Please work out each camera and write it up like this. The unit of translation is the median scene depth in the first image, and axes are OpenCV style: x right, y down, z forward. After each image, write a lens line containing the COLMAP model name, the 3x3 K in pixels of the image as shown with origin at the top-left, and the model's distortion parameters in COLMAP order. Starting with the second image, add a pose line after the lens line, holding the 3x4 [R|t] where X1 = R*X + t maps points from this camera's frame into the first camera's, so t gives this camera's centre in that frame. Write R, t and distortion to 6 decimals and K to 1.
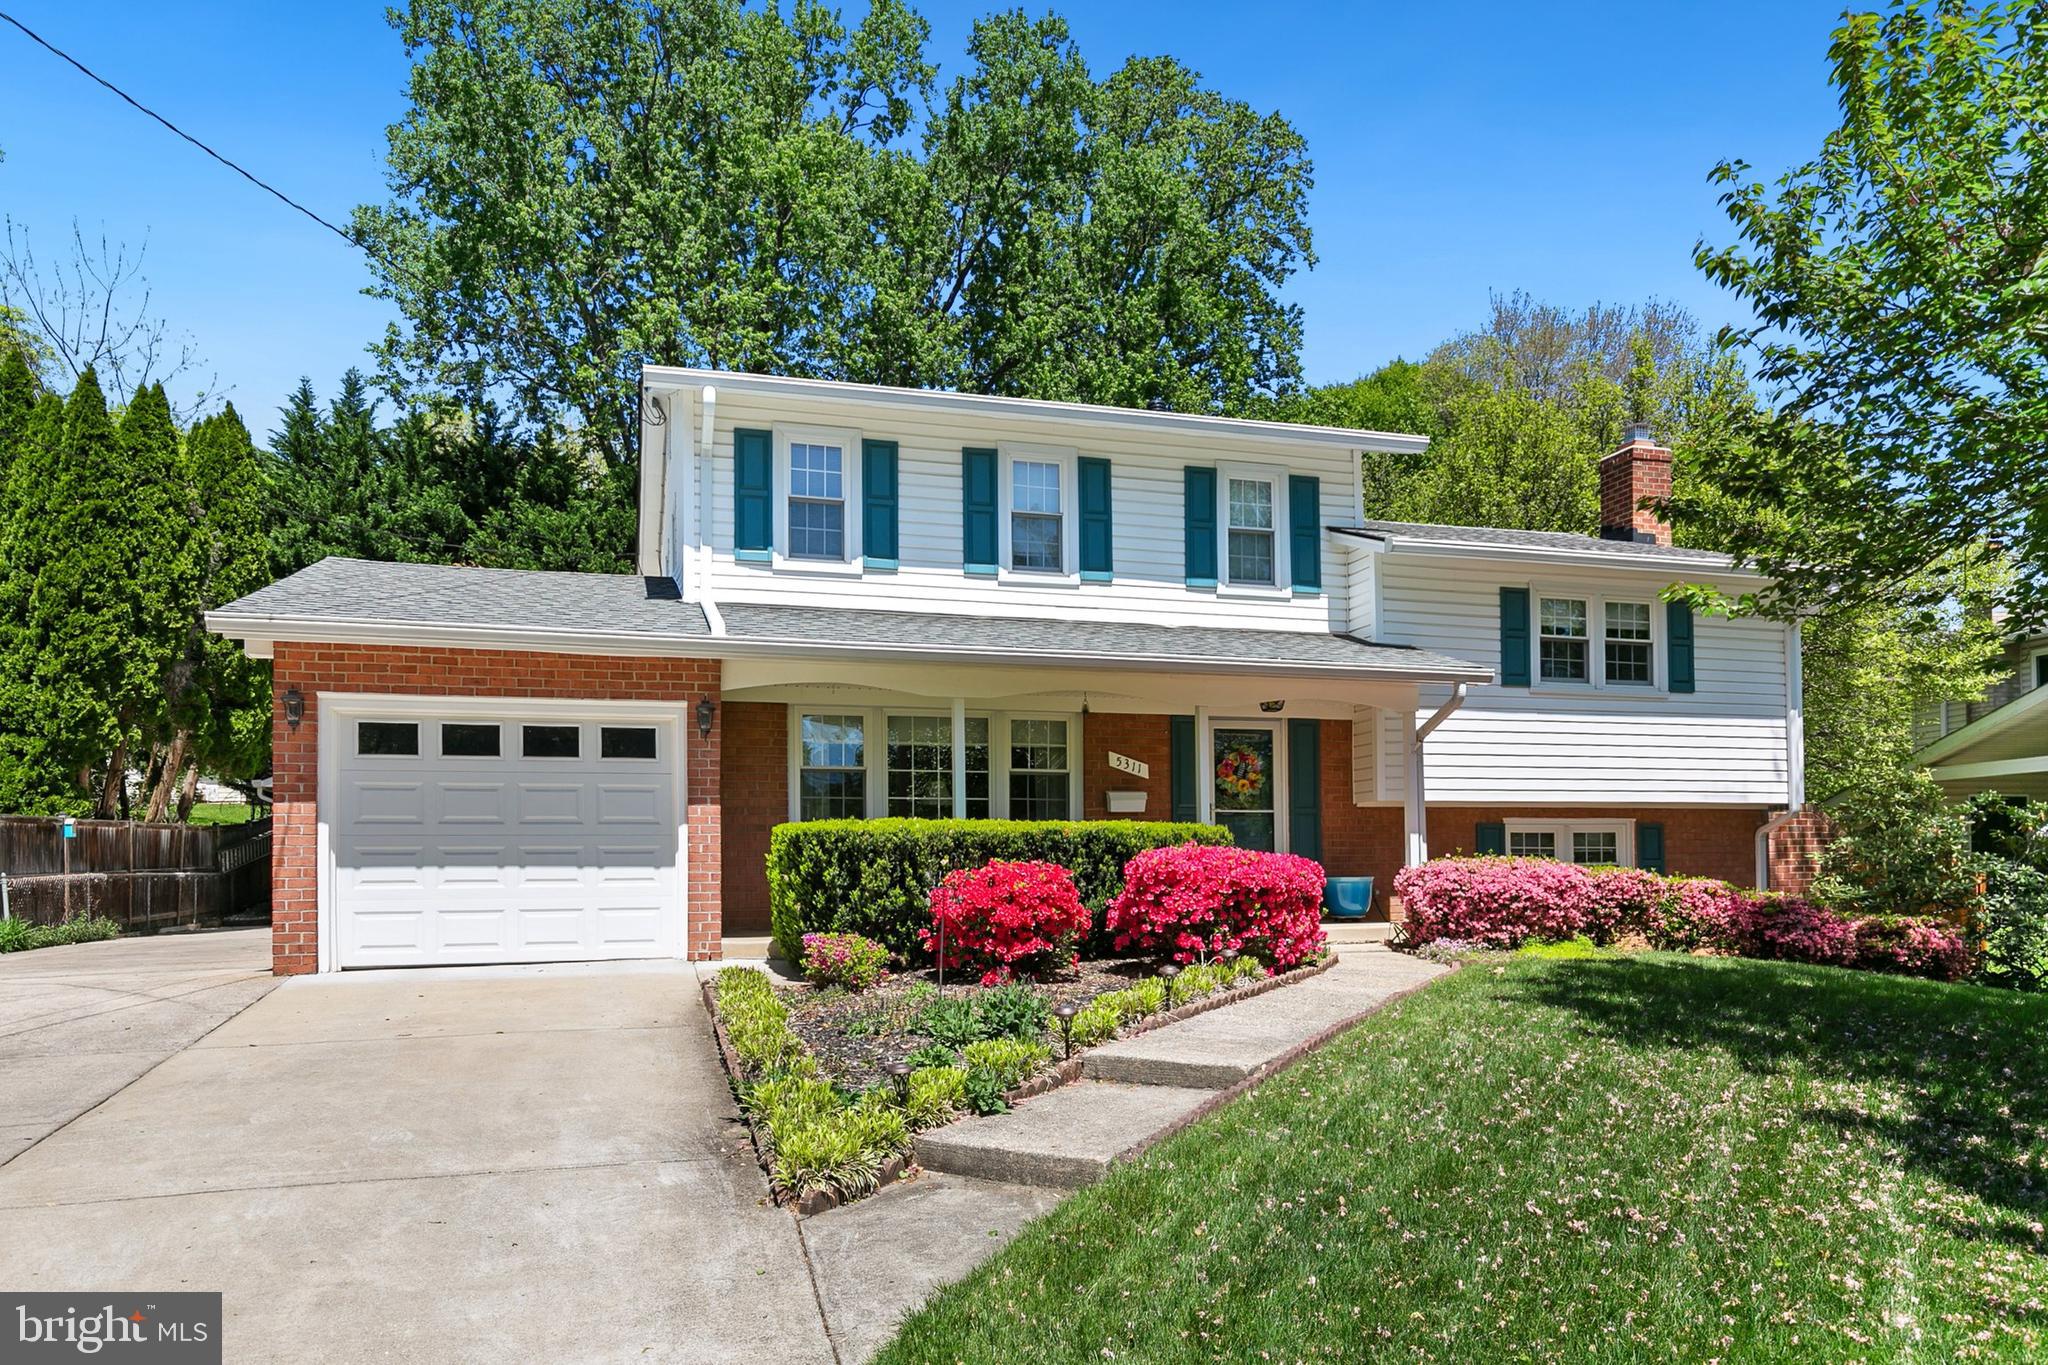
lens RADIAL K [[1297.7, 0, 1047.0], [0, 1297.7, 811.0], [0, 0, 1]] dist [0.009066, -0.005219]
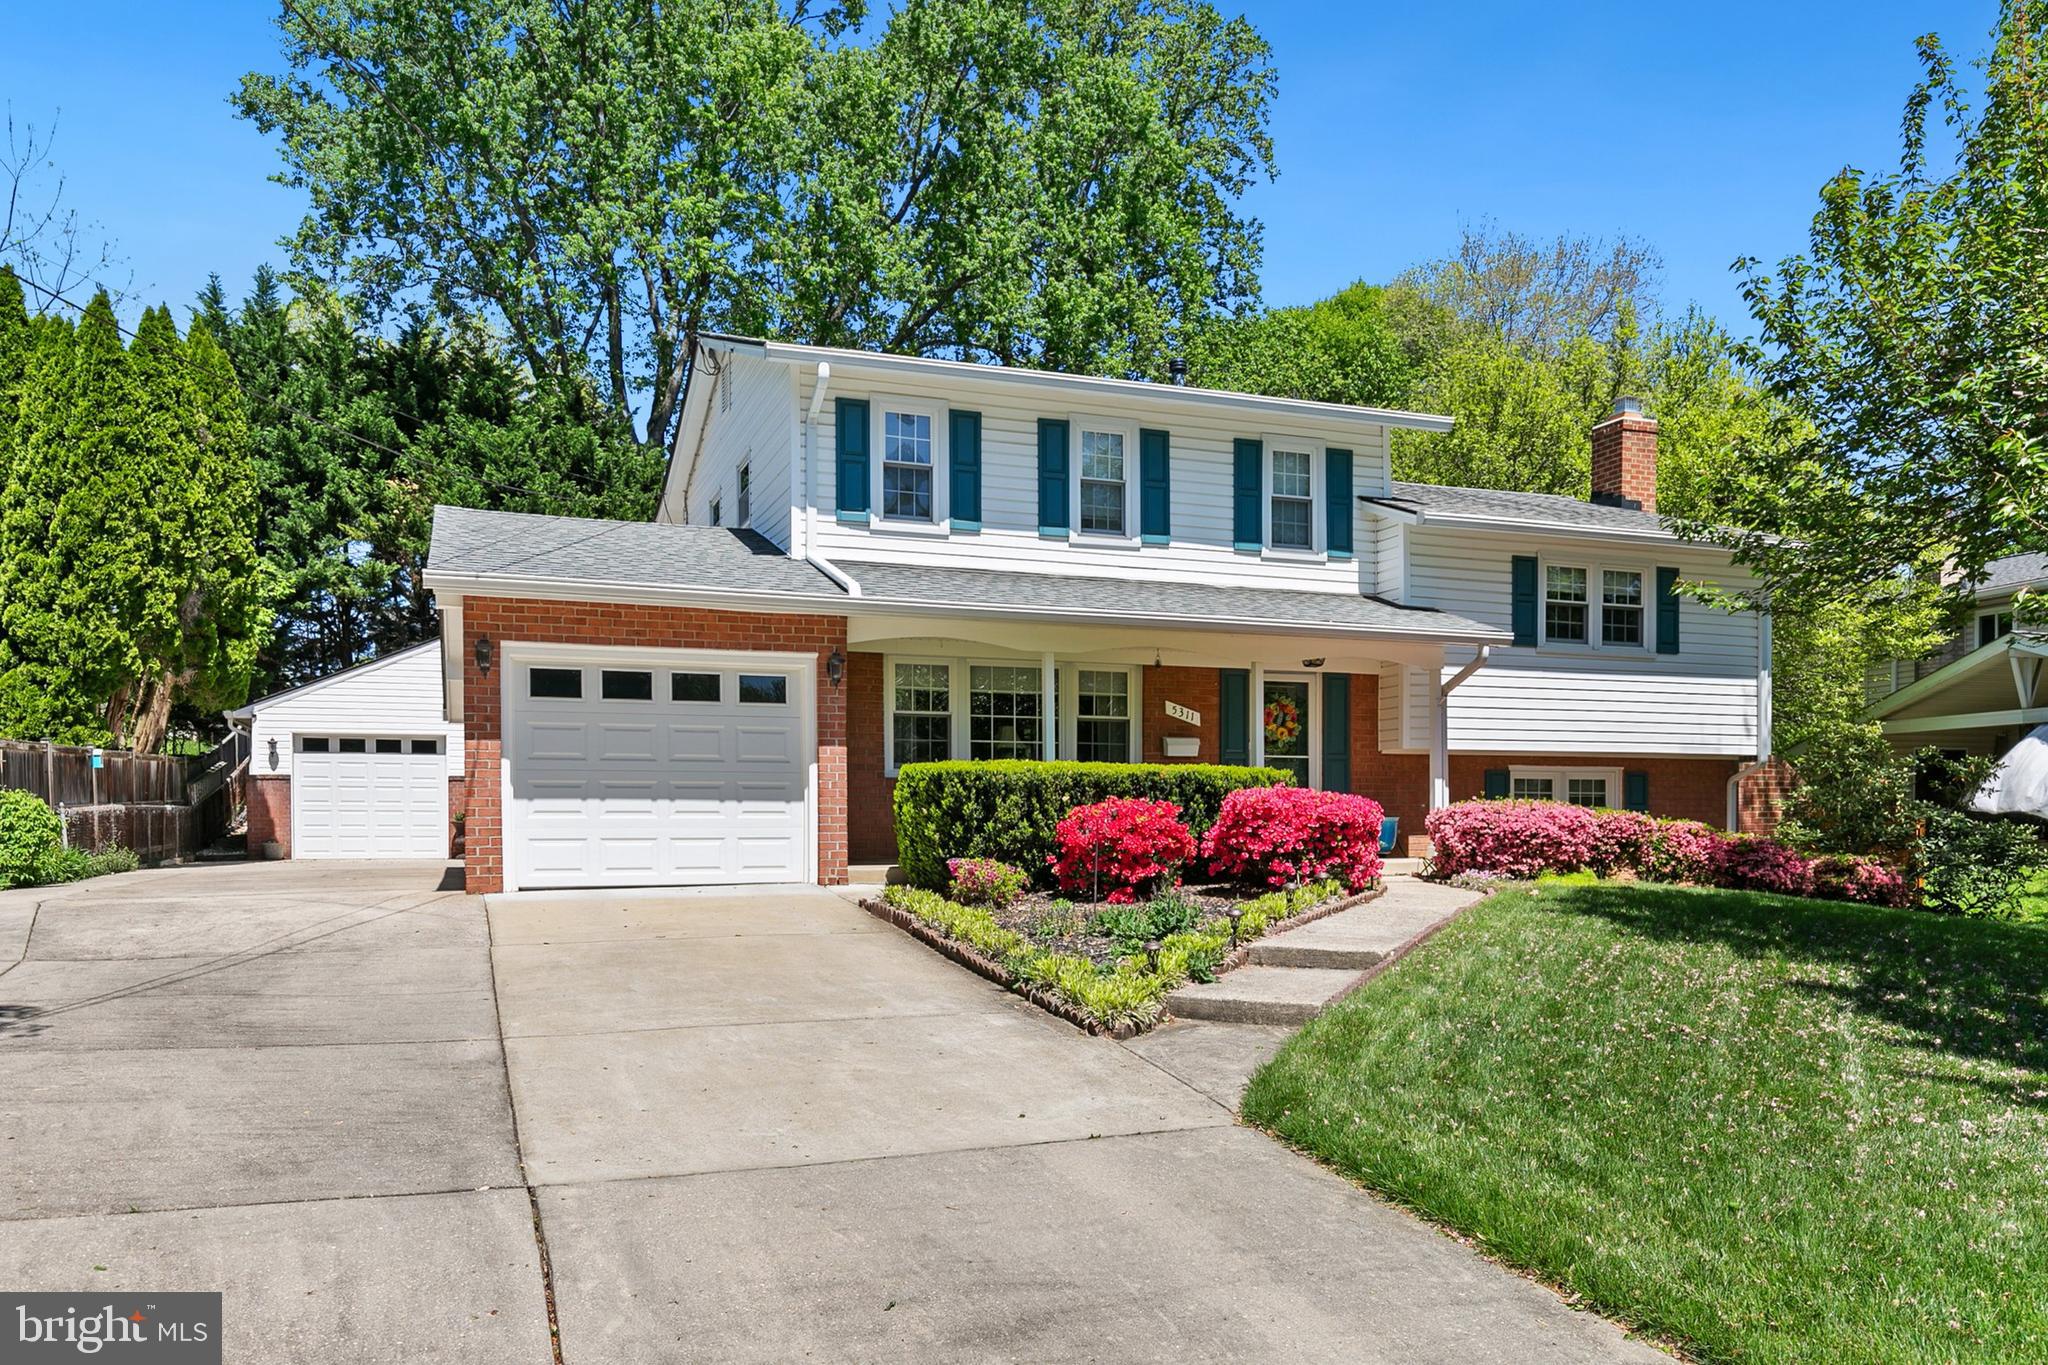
lens RADIAL K [[1428.4, 0, 1054.0], [0, 1428.4, 797.3], [0, 0, 1]] dist [0.001914, 0.004565]
pose [[0.997258, 0.009580, 0.073382, -0.131530], [-0.011953, 0.999417, 0.031967, -0.001832], [-0.073033, -0.032757, 0.996791, -0.193646]]
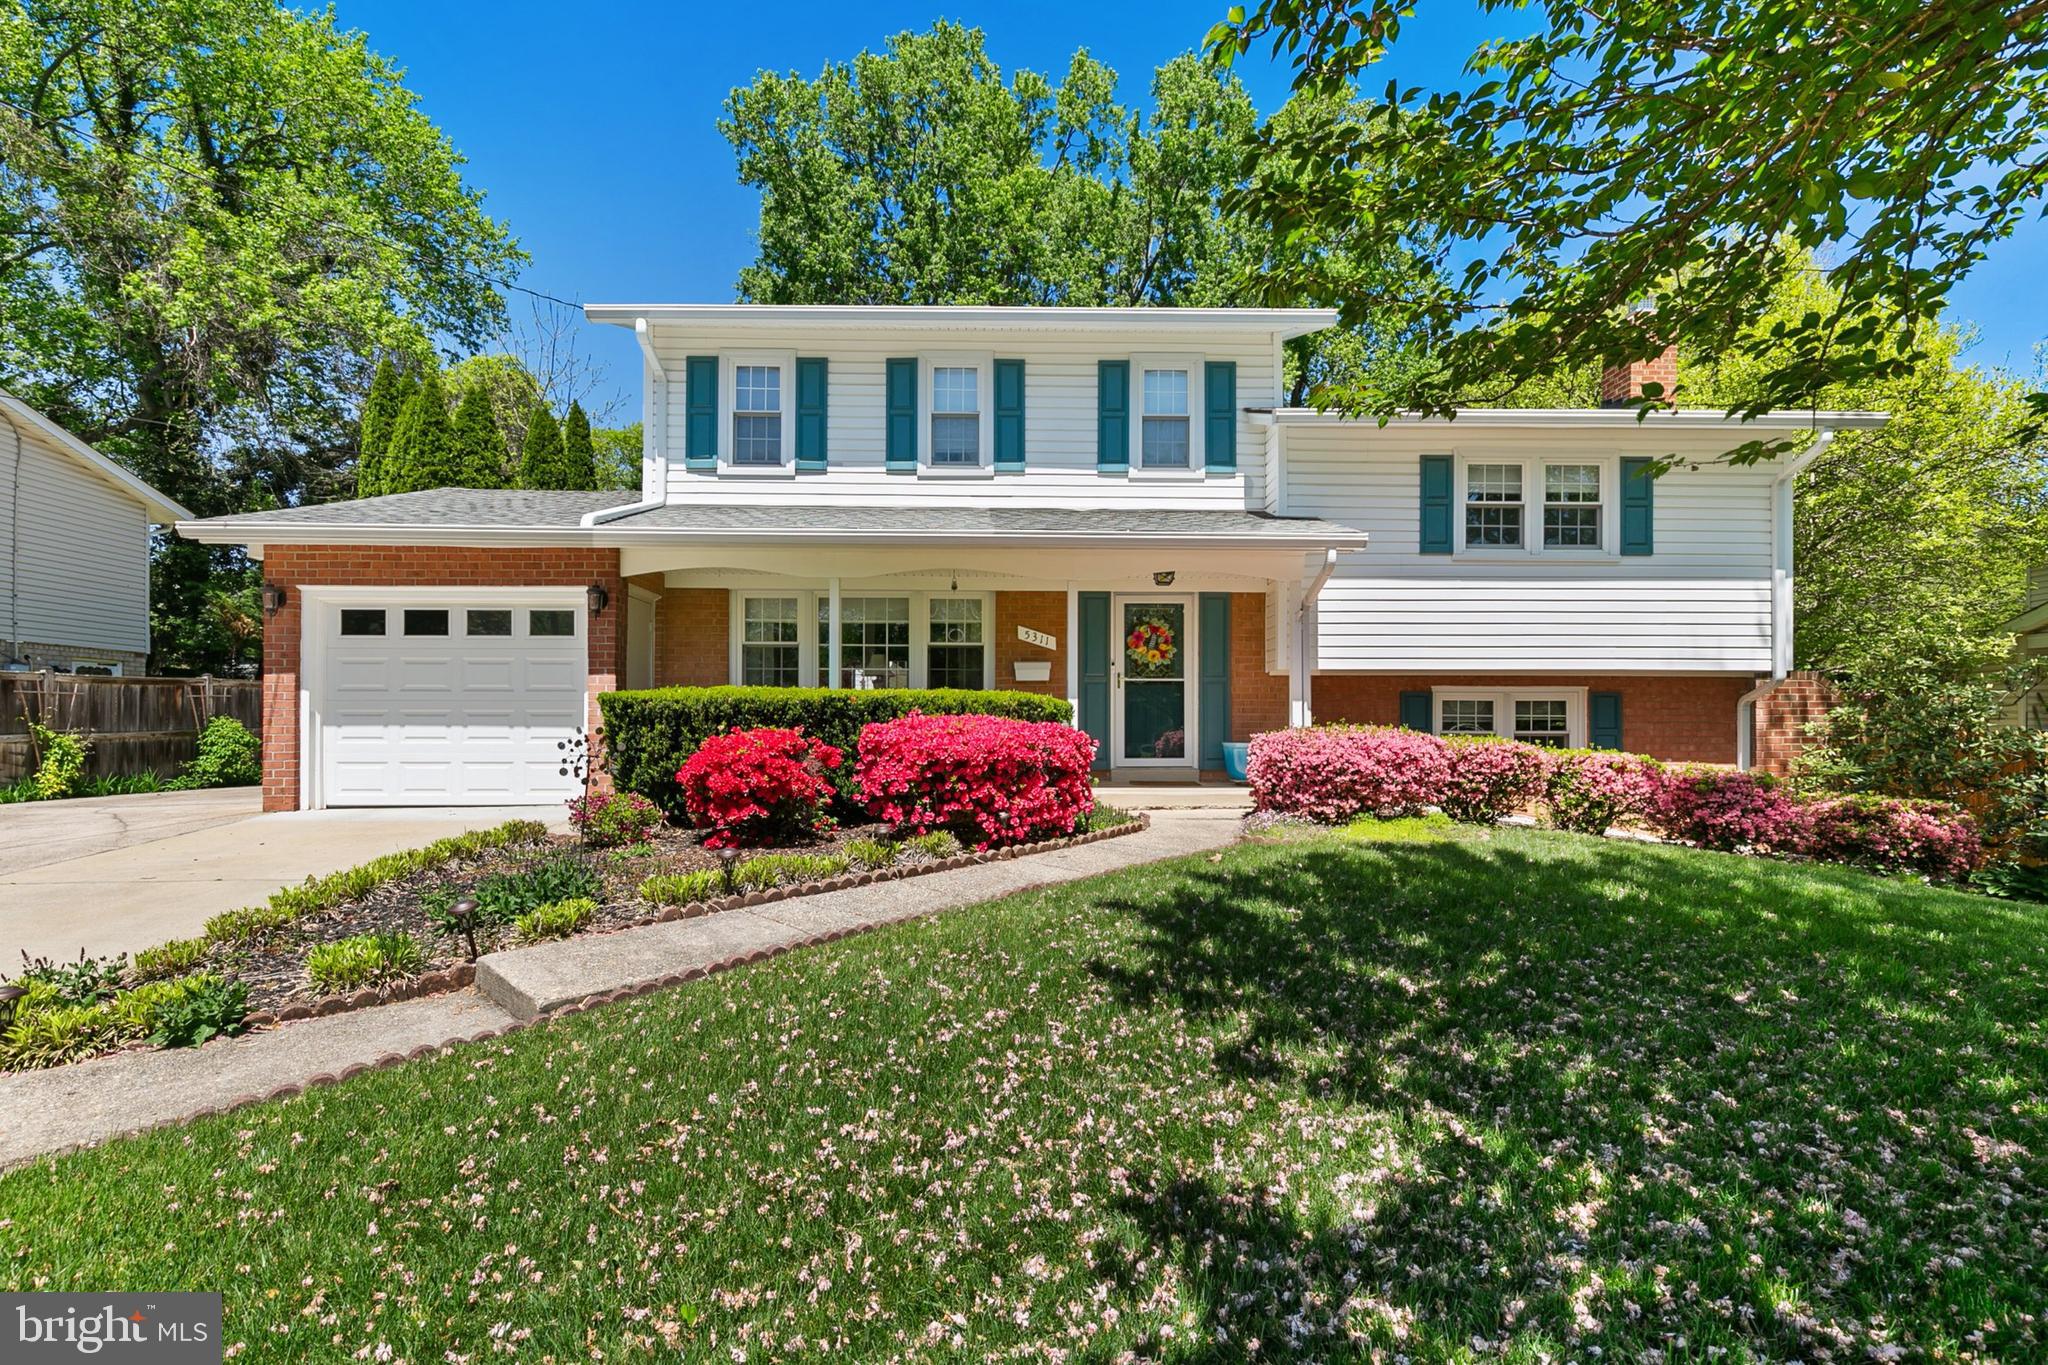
lens RADIAL K [[926.2, 0, 1044.1], [0, 926.2, 696.2], [0, 0, 1]] dist [0.009952, -0.003546]
pose [[0.964355, 0.002787, -0.264599, 0.272390], [0.001363, 0.999879, 0.015501, 0.001619], [0.264610, -0.015309, 0.964234, 0.242985]]
